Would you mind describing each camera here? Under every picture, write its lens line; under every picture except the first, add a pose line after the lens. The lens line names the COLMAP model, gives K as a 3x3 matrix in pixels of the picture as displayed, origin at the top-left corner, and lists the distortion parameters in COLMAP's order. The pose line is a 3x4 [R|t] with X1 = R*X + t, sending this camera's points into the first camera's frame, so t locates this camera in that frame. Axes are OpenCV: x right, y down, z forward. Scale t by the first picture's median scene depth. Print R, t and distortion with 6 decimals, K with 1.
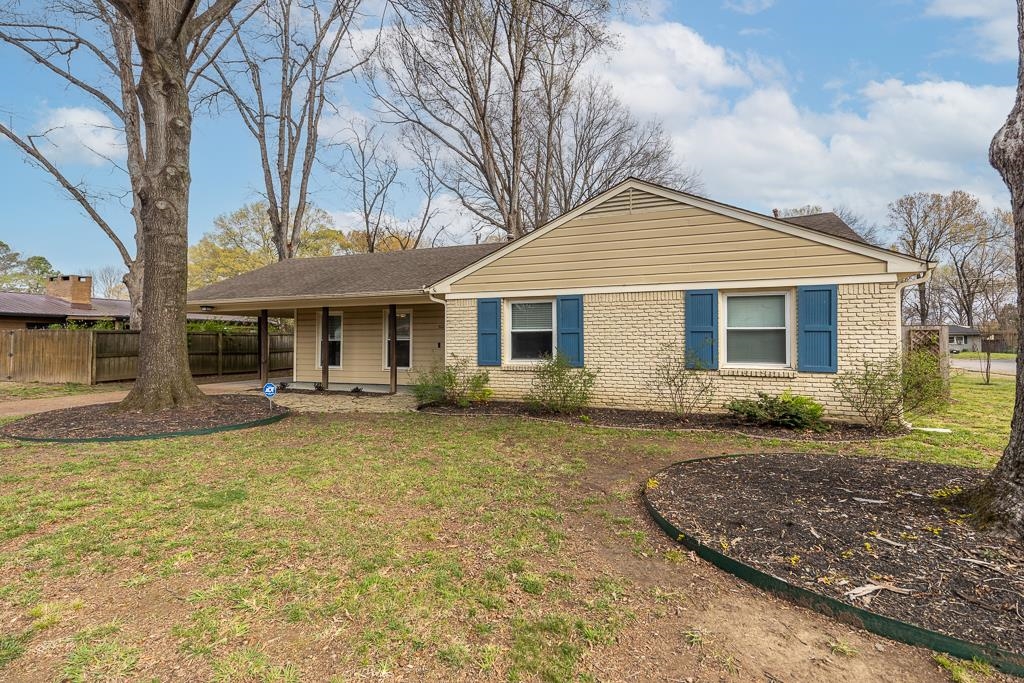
lens RADIAL K [[499.7, 0, 511.8], [0, 499.7, 352.1], [0, 0, 1]] dist [0.017455, -0.001704]
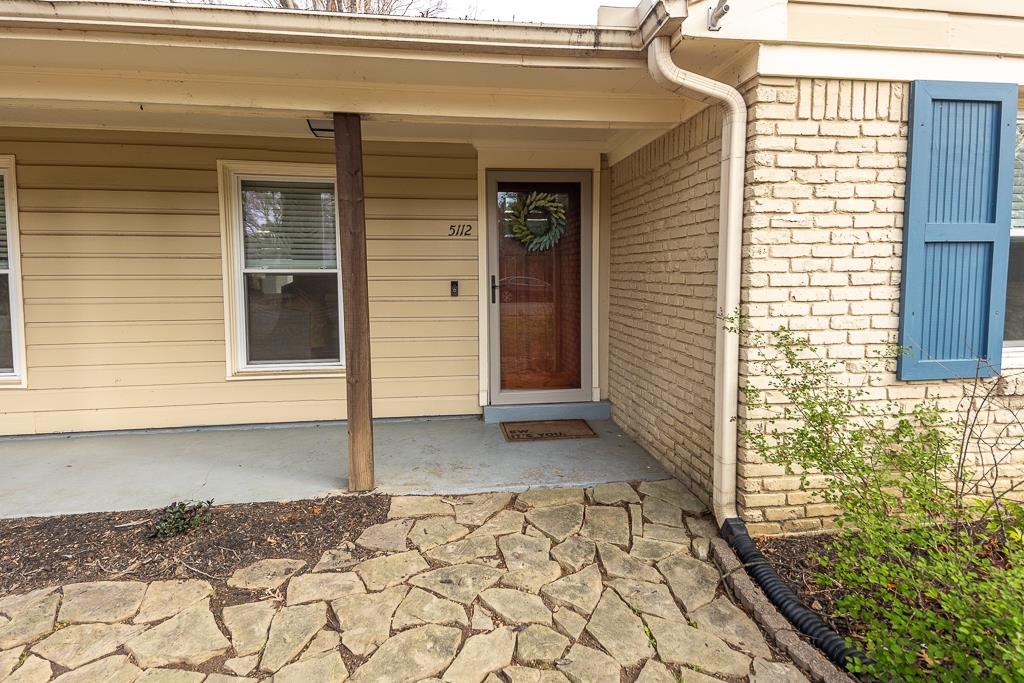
lens RADIAL K [[500.0, 0, 508.5], [0, 500.0, 321.3], [0, 0, 1]] dist [0.033712, 0.000214]
pose [[0.870315, -0.042257, 0.490678, -0.354693], [0.009658, 0.997585, 0.068780, -0.019308], [-0.492400, -0.055121, 0.868622, 0.923376]]
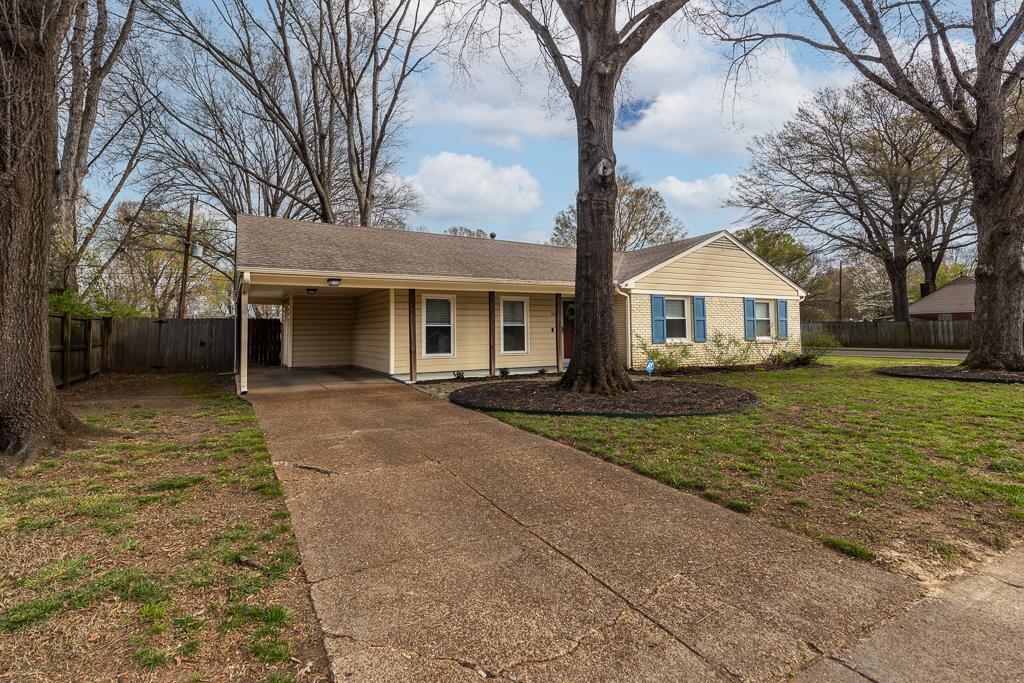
lens RADIAL K [[499.7, 0, 505.3], [0, 499.7, 330.9], [0, 0, 1]] dist [0.017455, -0.001704]
pose [[0.626020, -0.004842, 0.779792, -1.446331], [0.022913, 0.999663, -0.012188, 0.000145], [-0.779470, 0.025497, 0.625920, 0.476357]]
